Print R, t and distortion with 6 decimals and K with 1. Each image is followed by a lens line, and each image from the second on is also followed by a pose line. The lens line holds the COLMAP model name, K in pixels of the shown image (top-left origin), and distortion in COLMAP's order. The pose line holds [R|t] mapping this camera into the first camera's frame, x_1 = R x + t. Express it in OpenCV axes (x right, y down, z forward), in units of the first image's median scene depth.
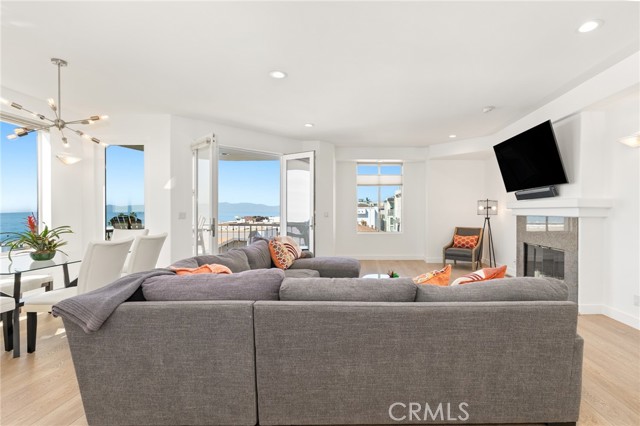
lens RADIAL K [[312.7, 0, 374.3], [0, 312.7, 212.9], [0, 0, 1]] dist [-0.000770, -0.000148]
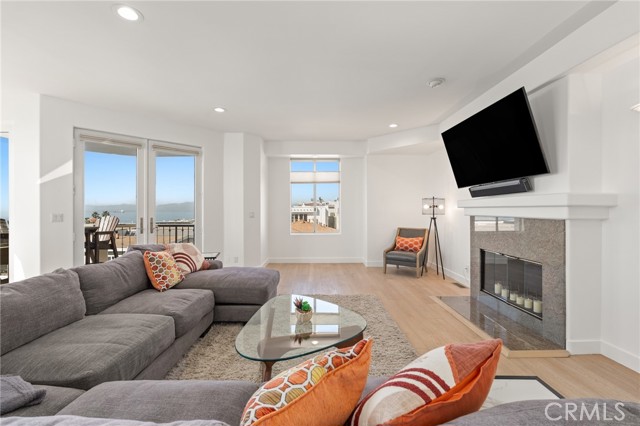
lens RADIAL K [[281.4, 0, 321.7], [0, 281.4, 208.5], [0, 0, 1]] dist [0.001182, -0.000096]
pose [[0.999898, -0.003986, -0.013703, 0.069081], [0.003861, 0.999951, -0.009095, -0.005670], [0.013739, 0.009041, 0.999865, 0.242796]]
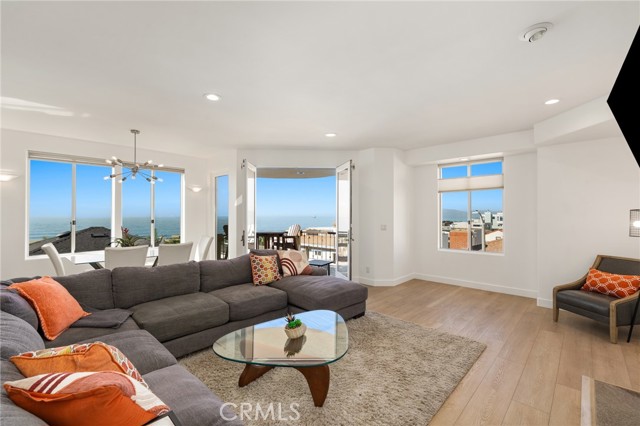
lens RADIAL K [[281.8, 0, 320.0], [0, 281.8, 213.0], [0, 0, 1]] dist [-0.000023, 0.000048]
pose [[0.703164, -0.005964, -0.711003, 0.375215], [-0.005522, 0.999889, -0.013848, -0.030586], [0.711006, 0.013663, 0.703053, 0.376213]]
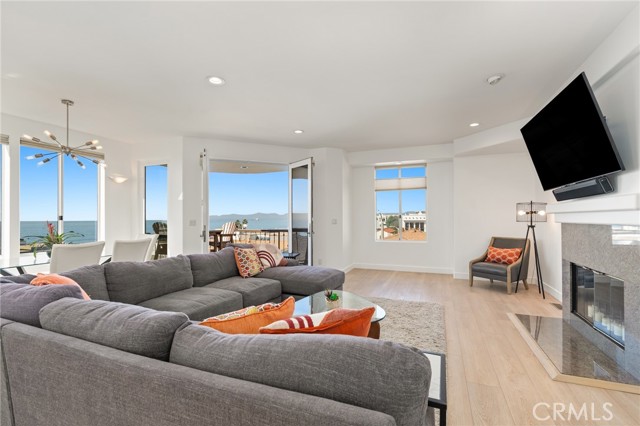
lens RADIAL K [[293.8, 0, 321.9], [0, 293.8, 214.5], [0, 0, 1]] dist [0.000063, -0.000041]
pose [[0.915683, -0.009810, -0.401781, 0.226768], [0.003038, 0.999842, -0.017487, -0.000620], [0.401889, 0.014792, 0.915569, 0.176963]]
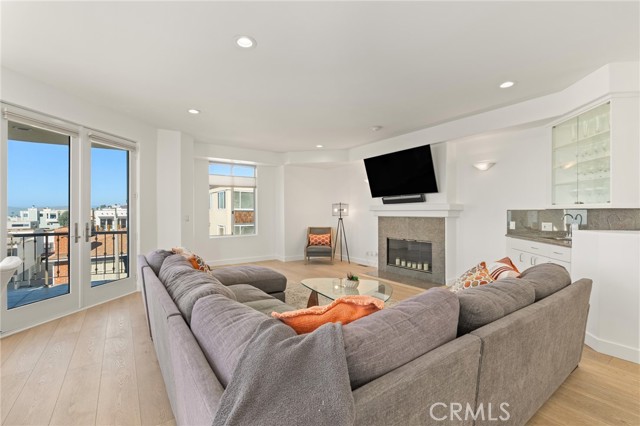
lens RADIAL K [[281.8, 0, 320.0], [0, 281.8, 213.0], [0, 0, 1]] dist [-0.000023, 0.000048]
pose [[0.835188, -0.006887, 0.549921, -0.357819], [0.008726, 0.999962, -0.000730, -0.006301], [-0.549895, 0.005409, 0.835216, 0.187094]]
